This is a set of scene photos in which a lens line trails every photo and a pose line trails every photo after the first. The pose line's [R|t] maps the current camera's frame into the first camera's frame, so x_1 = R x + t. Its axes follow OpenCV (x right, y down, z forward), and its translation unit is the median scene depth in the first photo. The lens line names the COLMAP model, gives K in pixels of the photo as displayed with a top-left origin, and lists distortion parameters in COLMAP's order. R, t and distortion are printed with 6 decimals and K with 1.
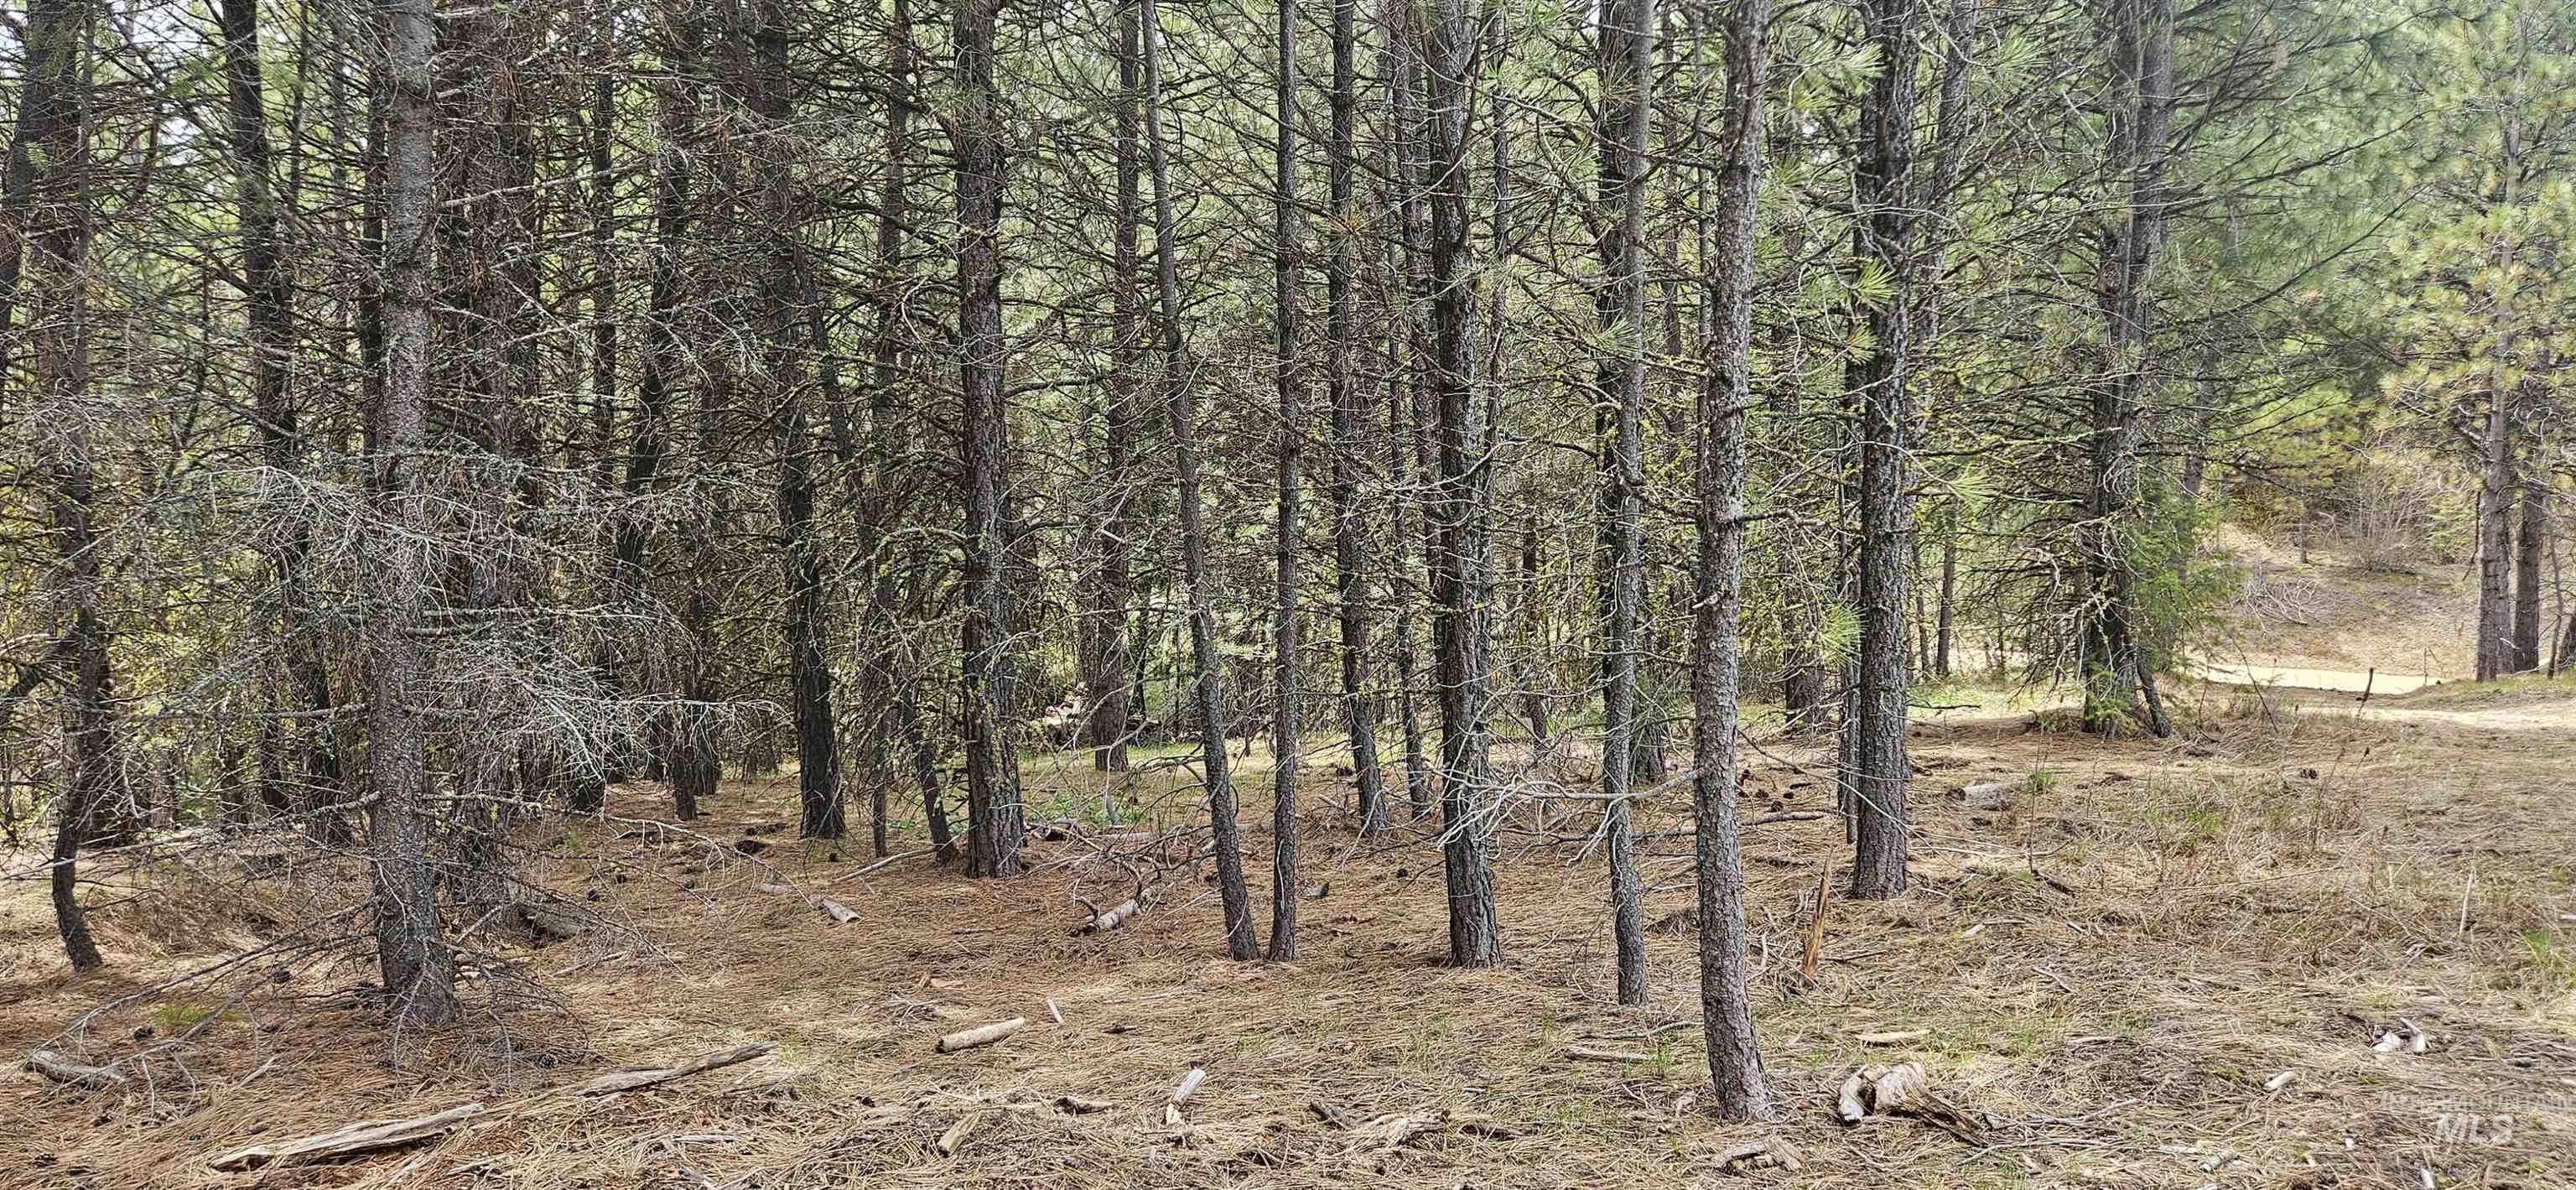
lens RADIAL K [[1710.8, 0, 1259.1], [0, 1710.8, 589.5], [0, 0, 1]] dist [0.038901, -0.002434]
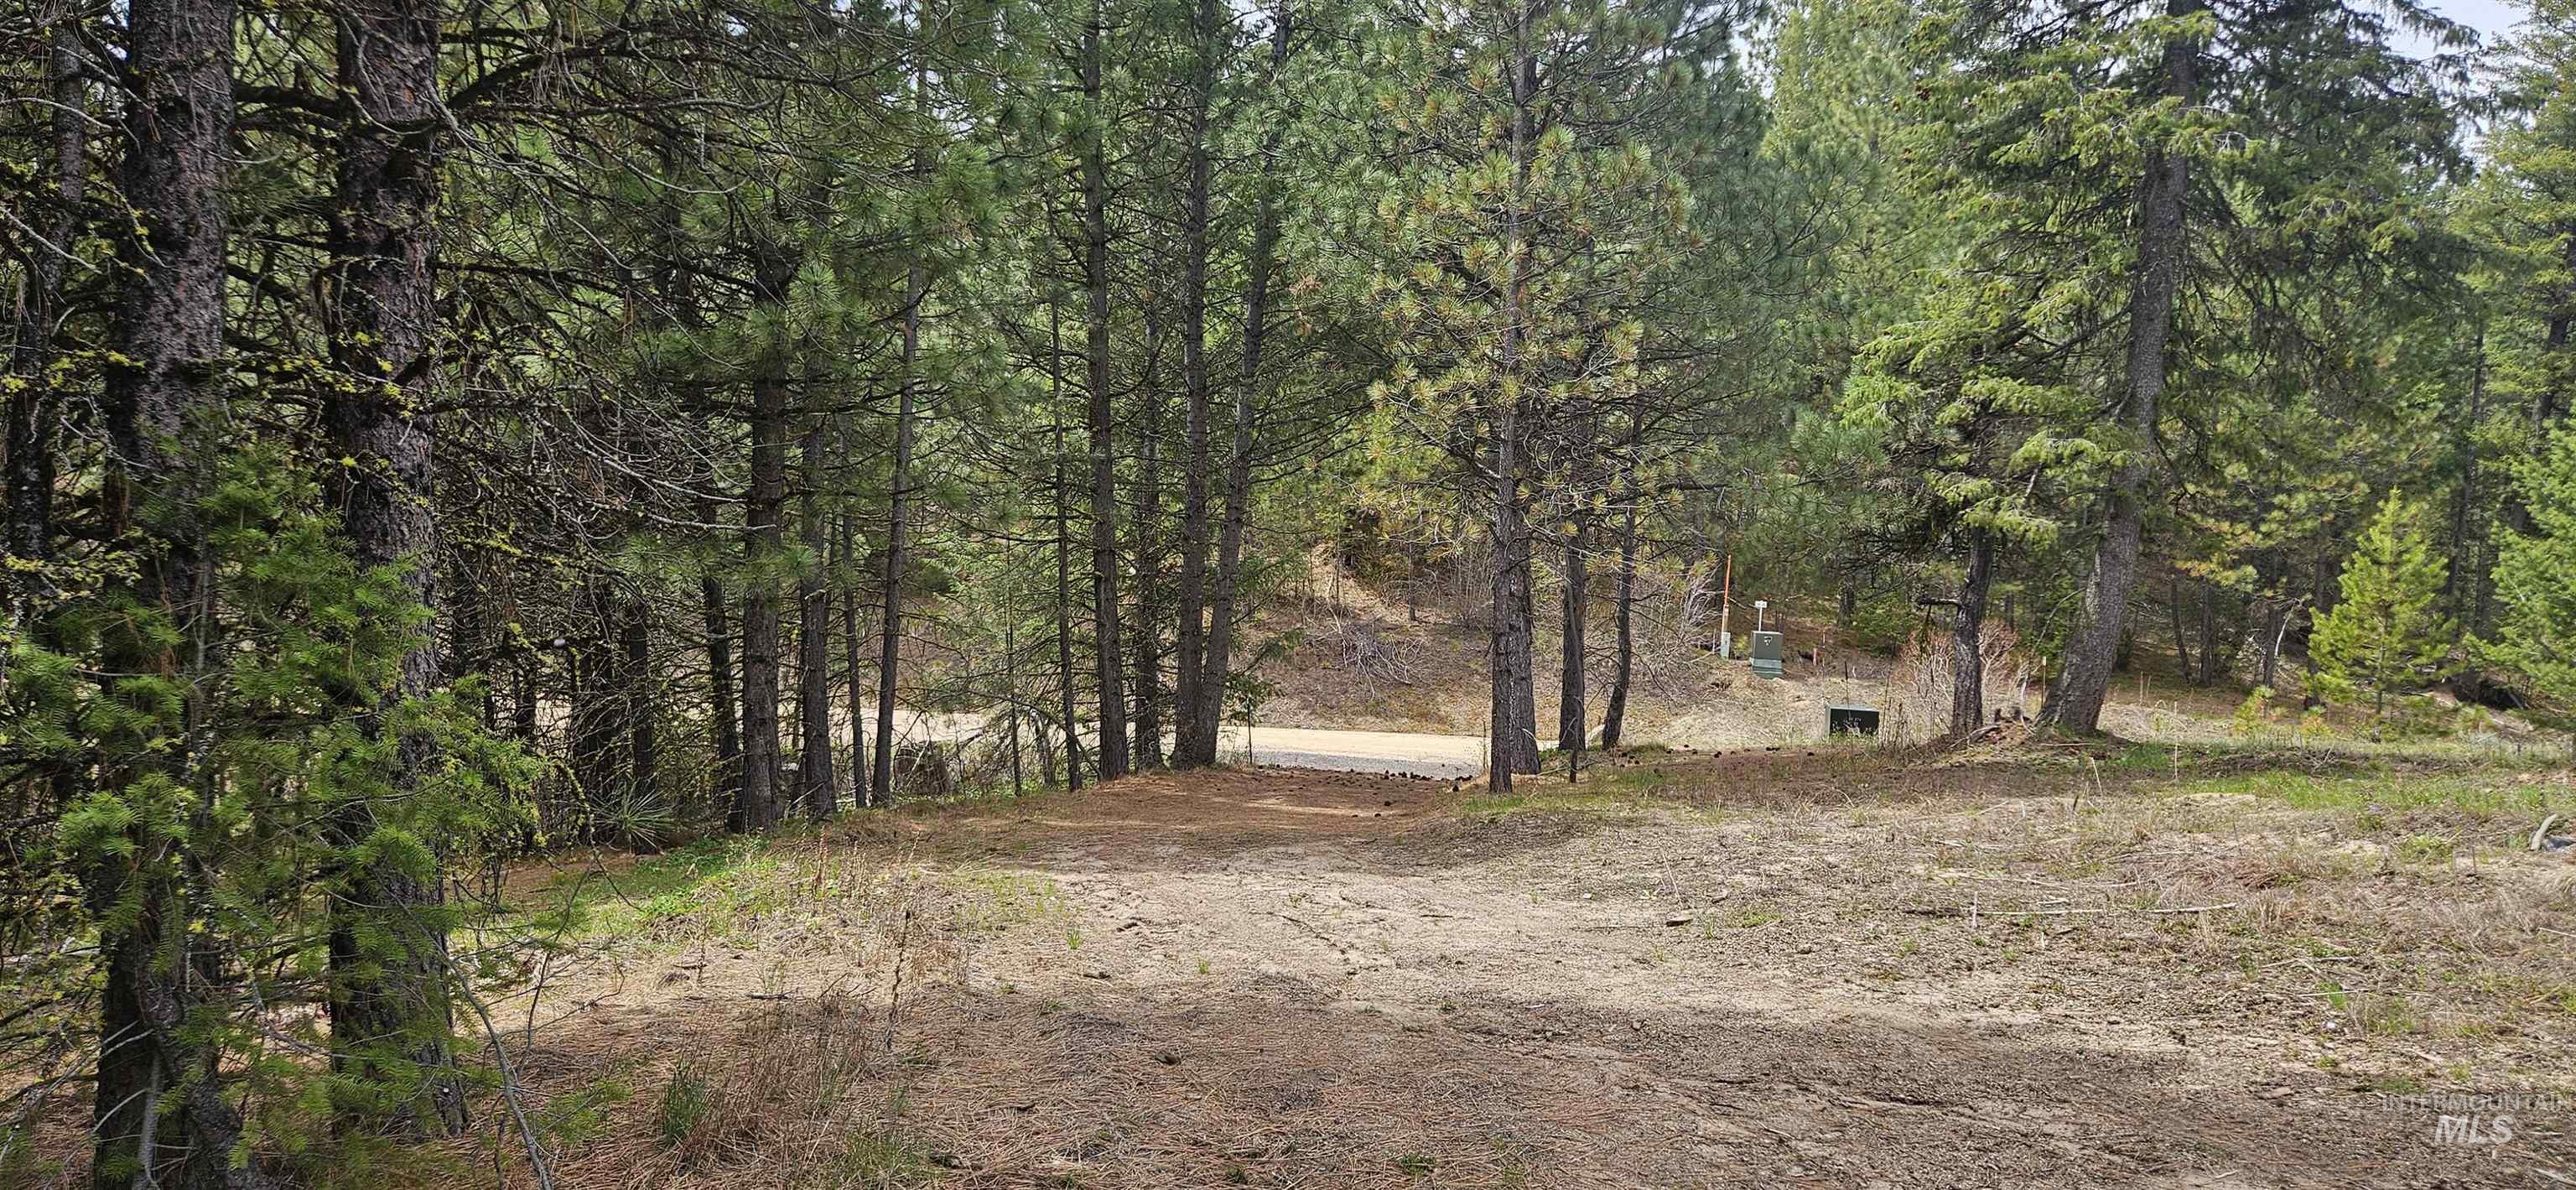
lens RADIAL K [[1711.1, 0, 1284.3], [0, 1711.1, 596.6], [0, 0, 1]] dist [0.071735, -0.056850]
pose [[0.907319, 0.002594, 0.420436, 0.138233], [0.008032, 0.999692, -0.023501, -0.007142], [-0.420367, 0.024700, 0.907018, 0.162711]]
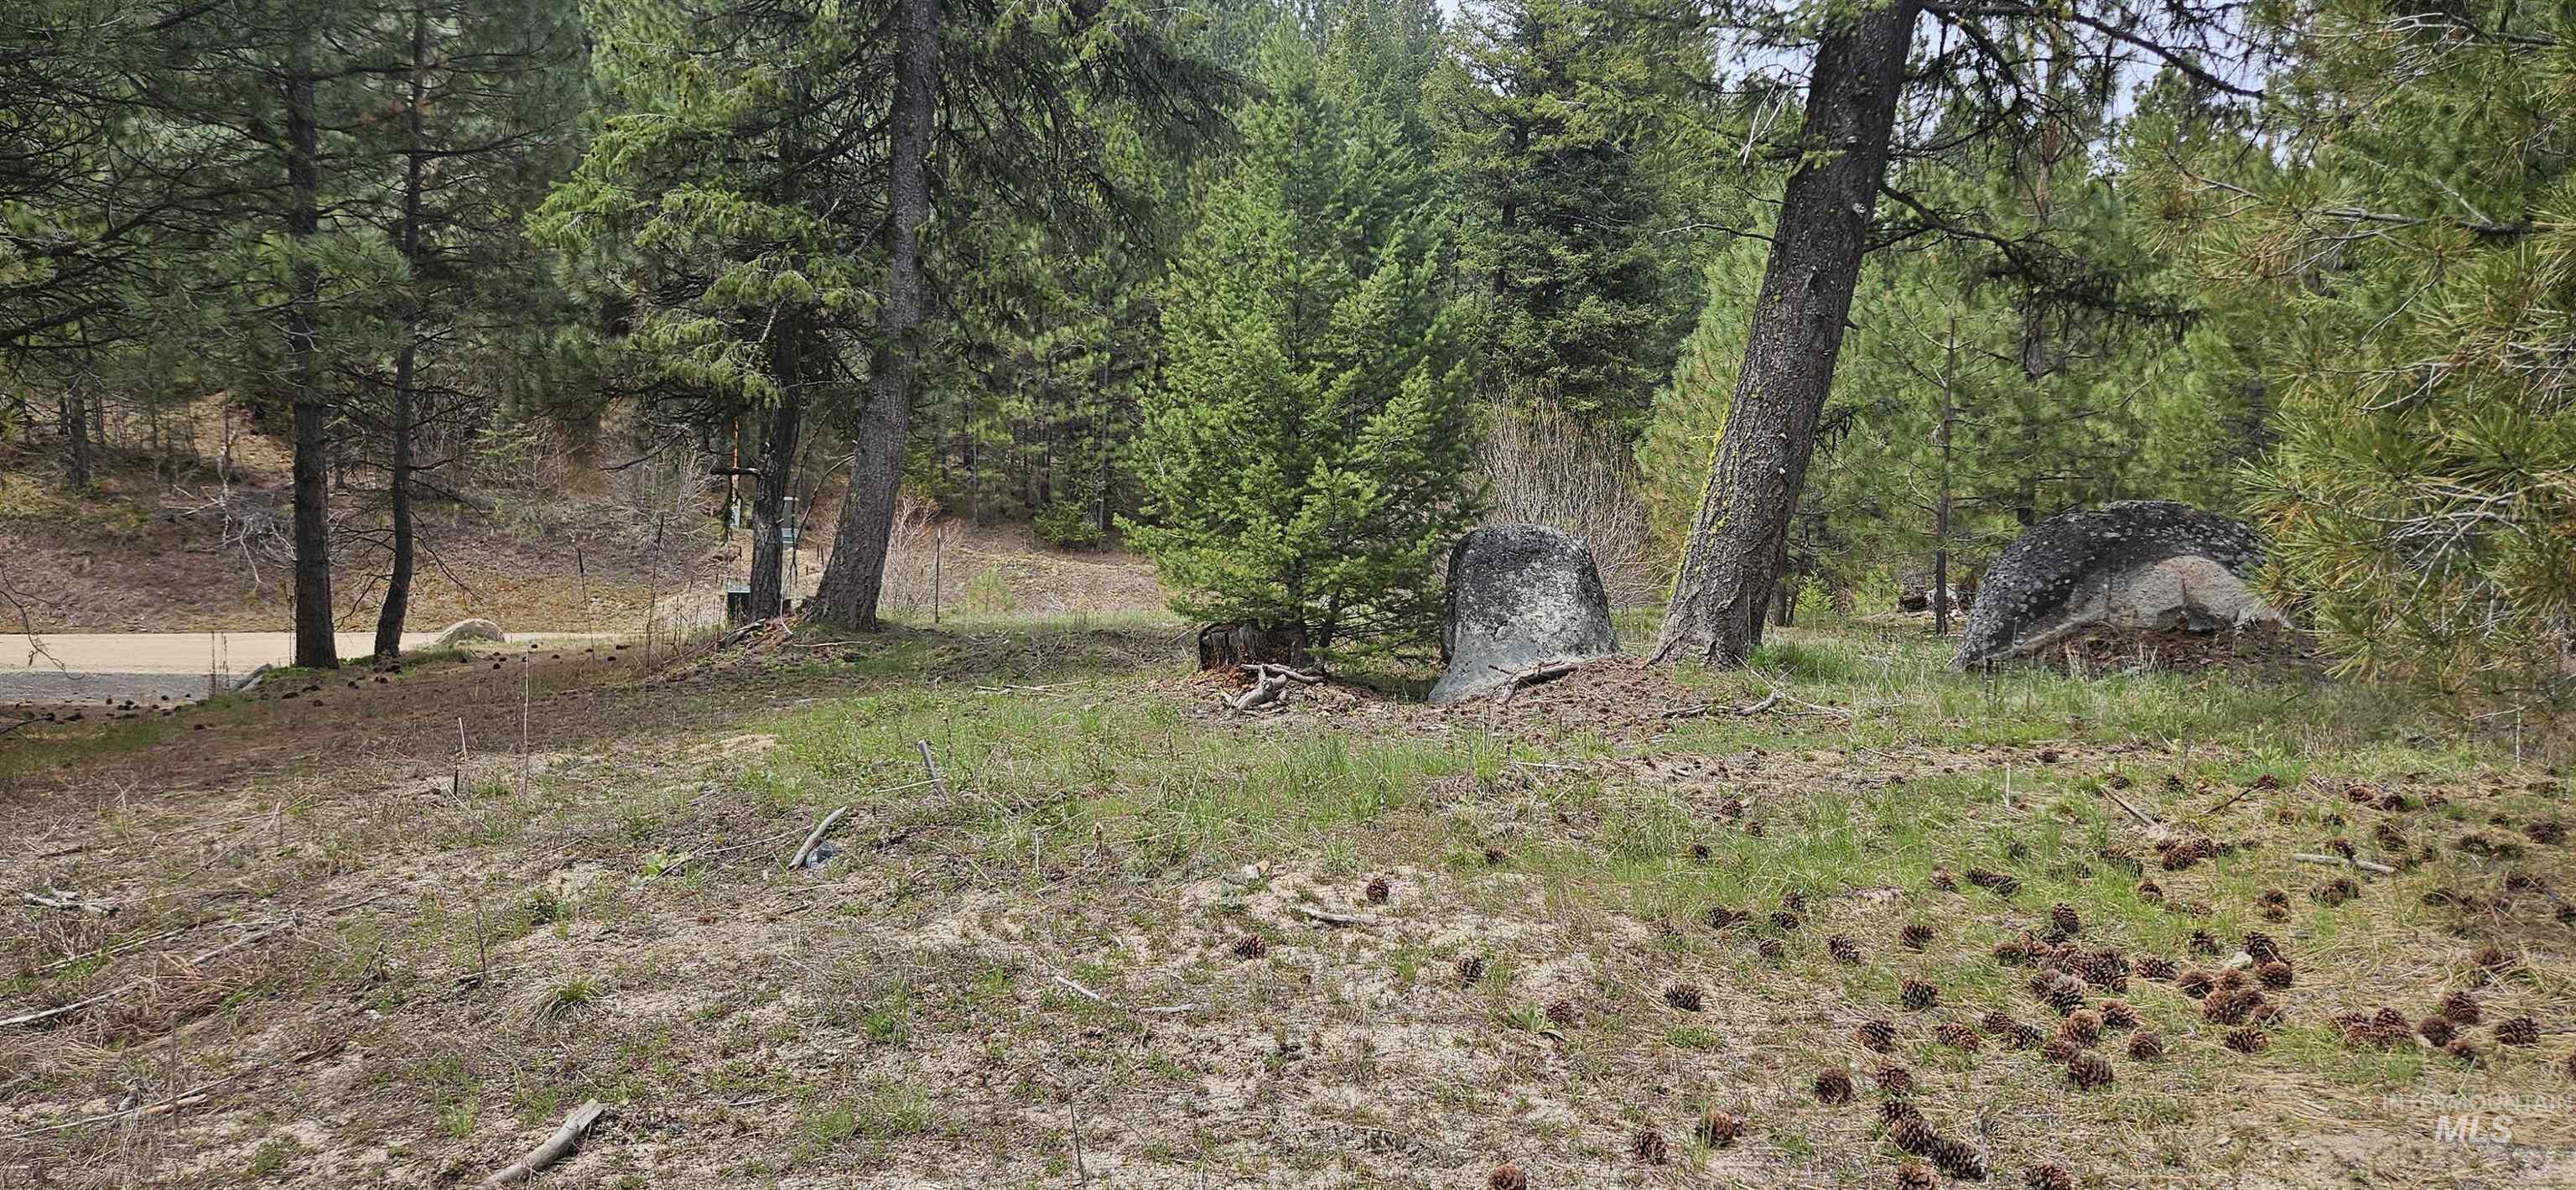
lens RADIAL K [[1711.1, 0, 1284.3], [0, 1711.1, 596.6], [0, 0, 1]] dist [0.071735, -0.056850]
pose [[0.633888, -0.064047, 0.770768, 0.277035], [0.020207, 0.997597, 0.066276, -0.010460], [-0.773161, -0.026437, 0.633659, 0.172405]]
